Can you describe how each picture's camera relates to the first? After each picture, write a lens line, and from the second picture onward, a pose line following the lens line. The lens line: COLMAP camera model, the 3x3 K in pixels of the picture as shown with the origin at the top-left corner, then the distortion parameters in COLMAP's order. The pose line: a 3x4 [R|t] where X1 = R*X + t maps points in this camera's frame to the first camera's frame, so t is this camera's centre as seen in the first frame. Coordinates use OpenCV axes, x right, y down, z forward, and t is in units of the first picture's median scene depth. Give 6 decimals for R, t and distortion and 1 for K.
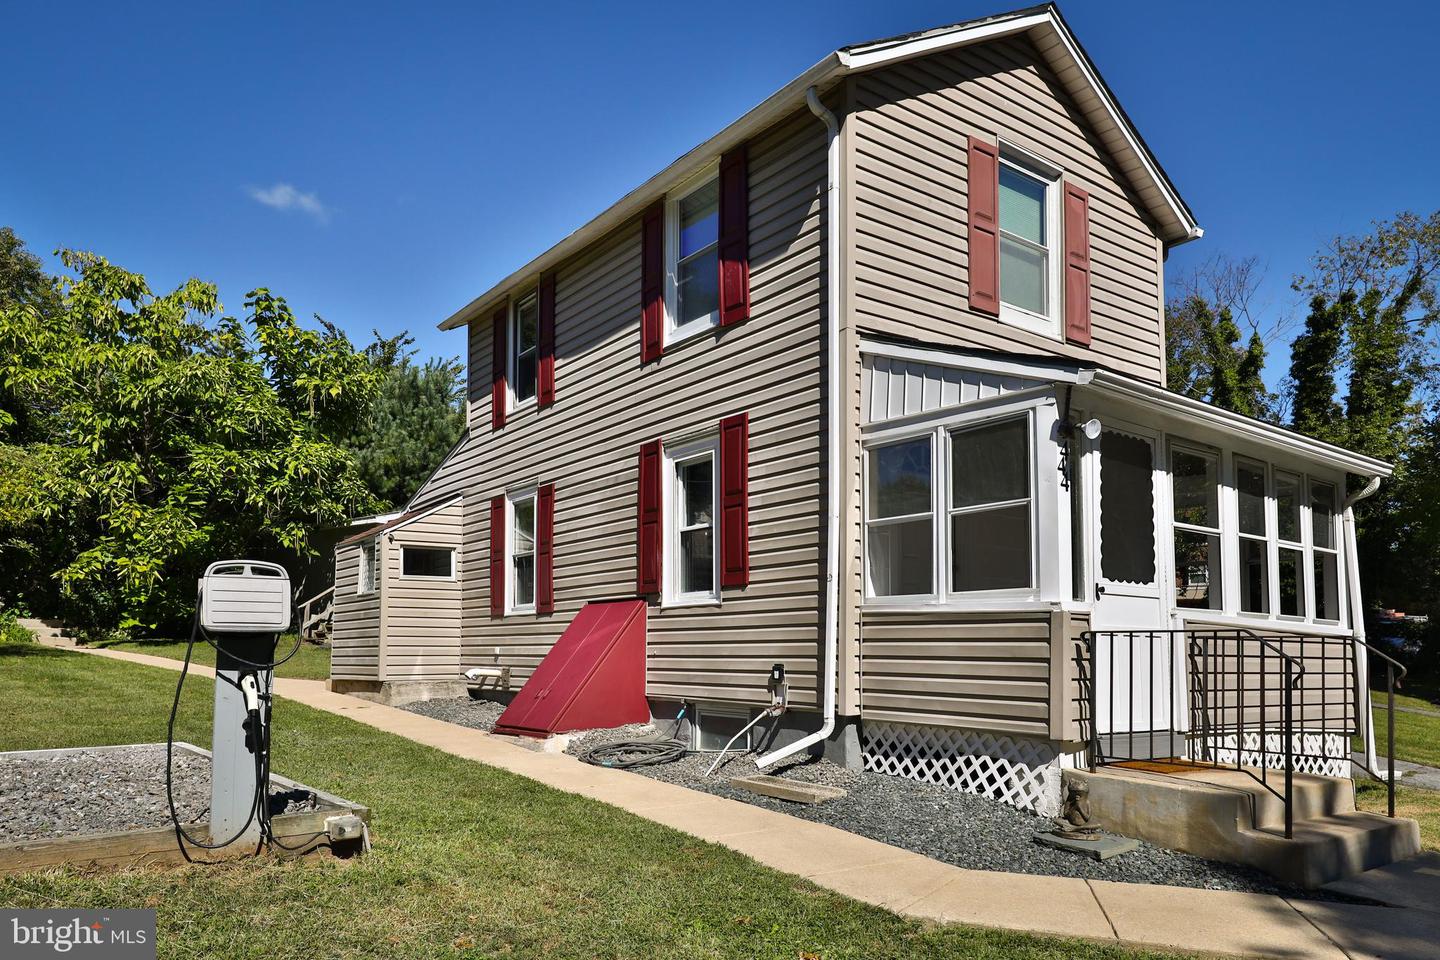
lens RADIAL K [[1004.1, 0, 763.5], [0, 1004.1, 629.0], [0, 0, 1]] dist [0.003461, -0.000142]
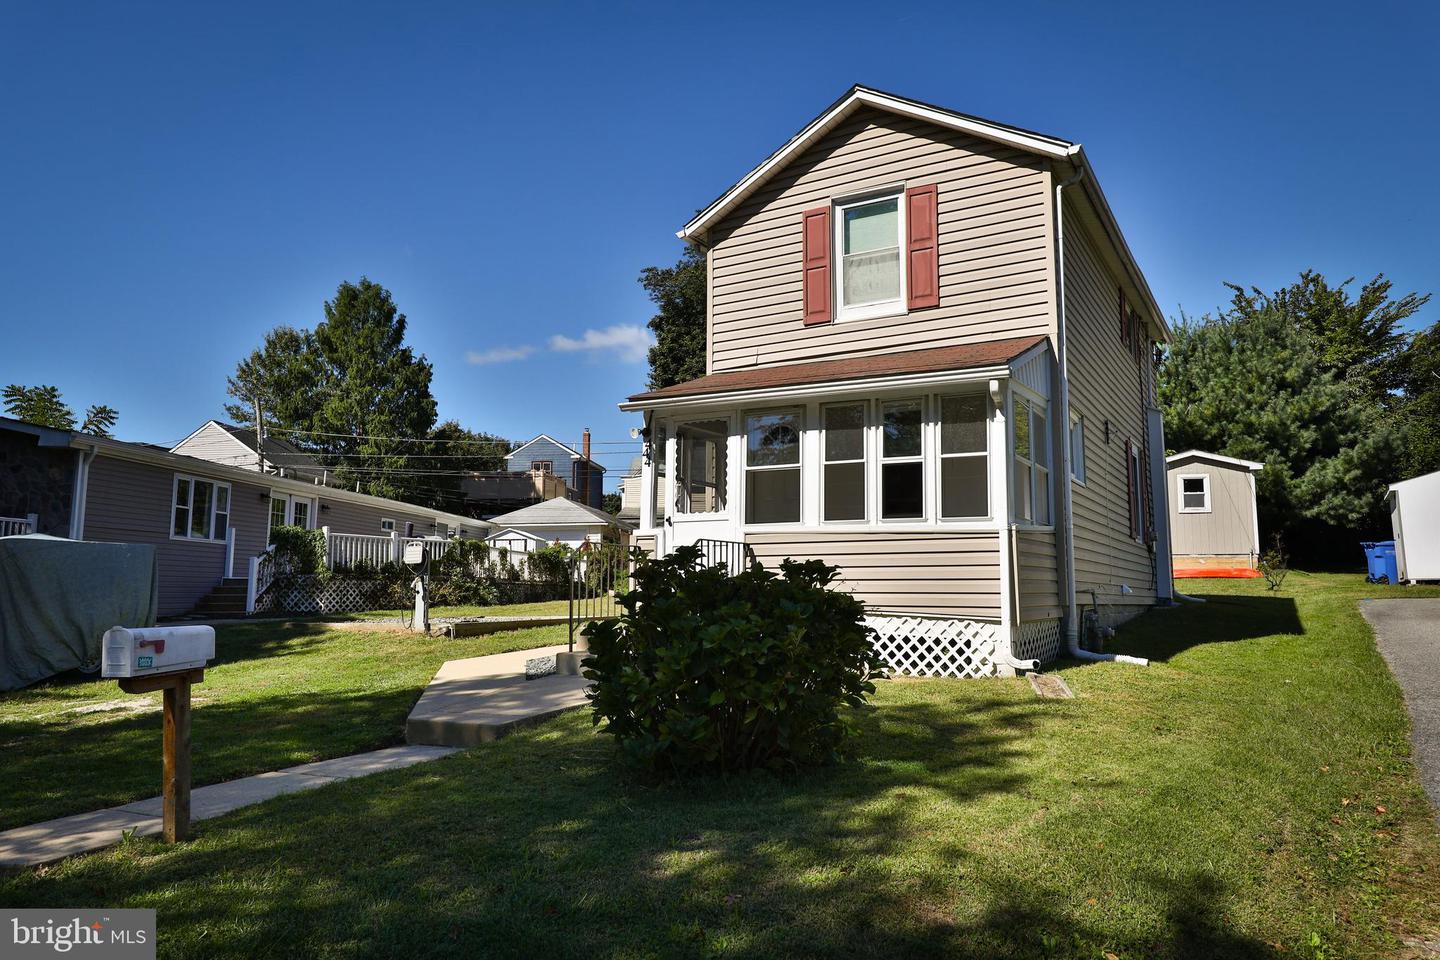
lens RADIAL K [[1022.8, 0, 727.6], [0, 1022.8, 477.6], [0, 0, 1]] dist [-0.000452, 0.000614]
pose [[0.384954, -0.118542, -0.915291, 0.949388], [0.024277, 0.992675, -0.118353, 0.046459], [0.922616, 0.023340, 0.385012, 0.208321]]
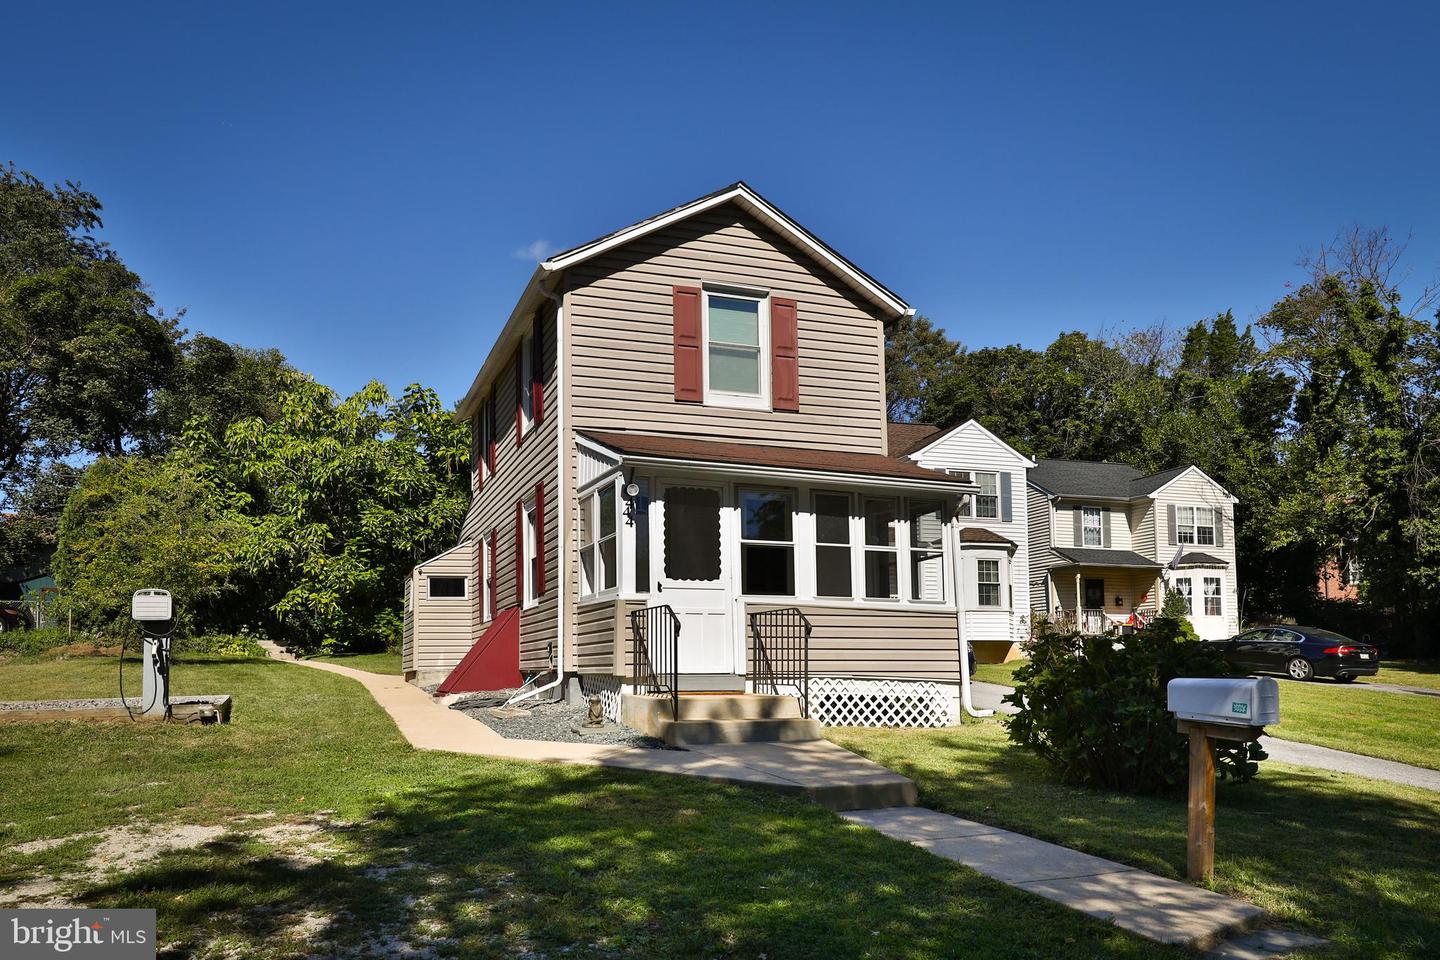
lens RADIAL K [[1017.6, 0, 717.6], [0, 1017.6, 632.5], [0, 0, 1]] dist [0.002903, 0.003133]
pose [[0.957556, -0.029703, -0.286713, 0.434493], [0.025450, 0.999504, -0.018552, 0.033635], [0.287122, 0.010467, 0.957837, -0.266332]]
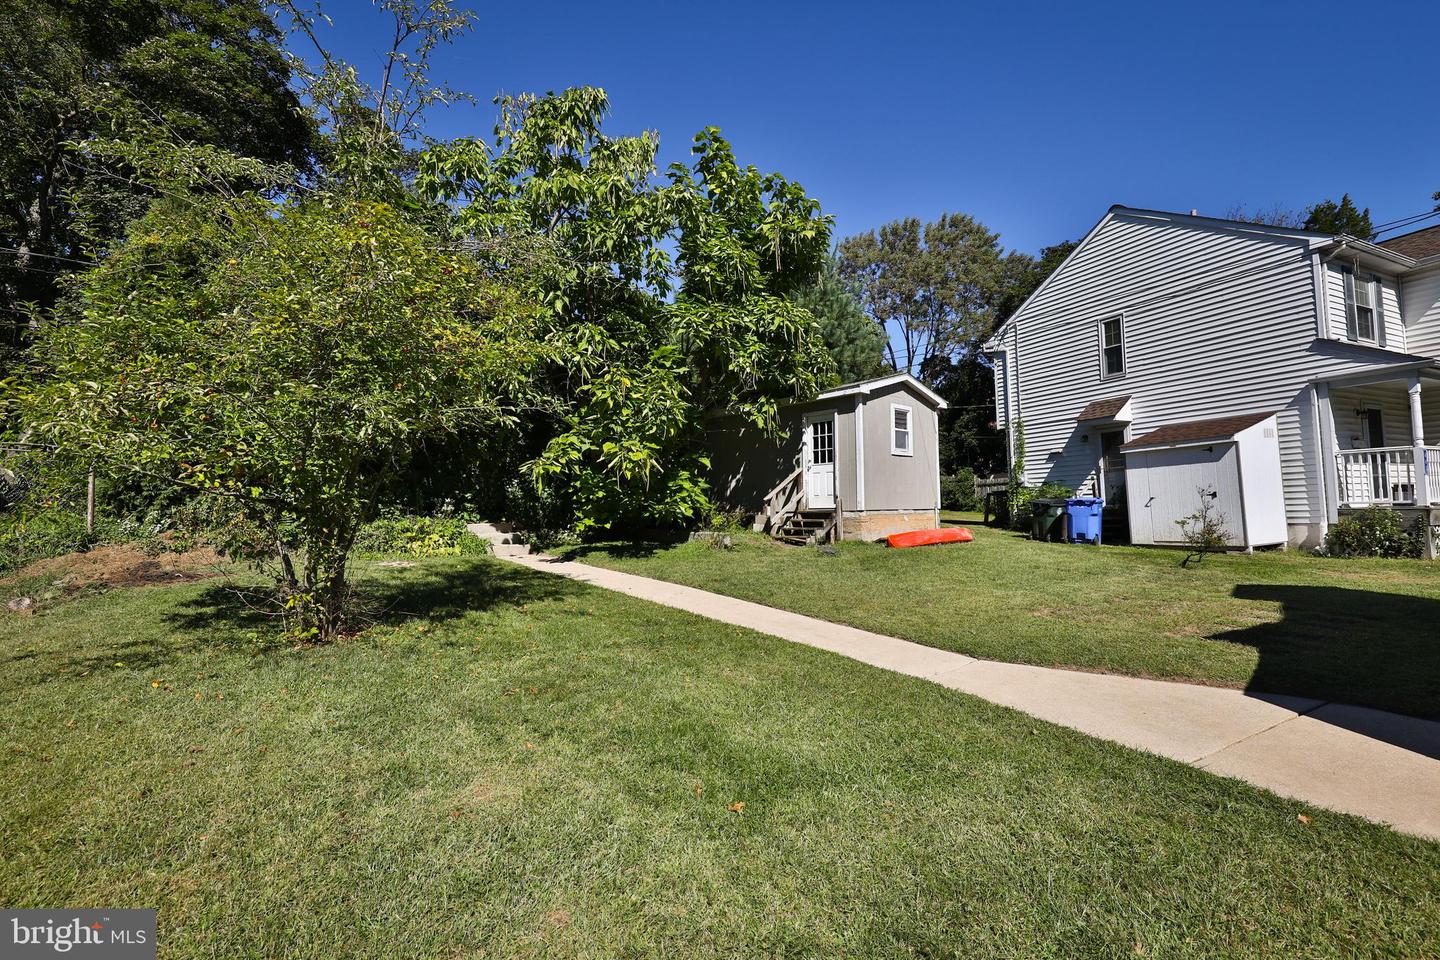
lens RADIAL K [[610.0, 0, 720.0], [0, 610.0, 480.0], [0, 0, 1]] dist [0.002503, -0.000126]
pose [[0.984953, -0.034694, -0.169302, -0.713365], [0.030958, 0.999216, -0.024659, -0.045056], [0.170025, 0.019046, 0.985256, 0.851312]]
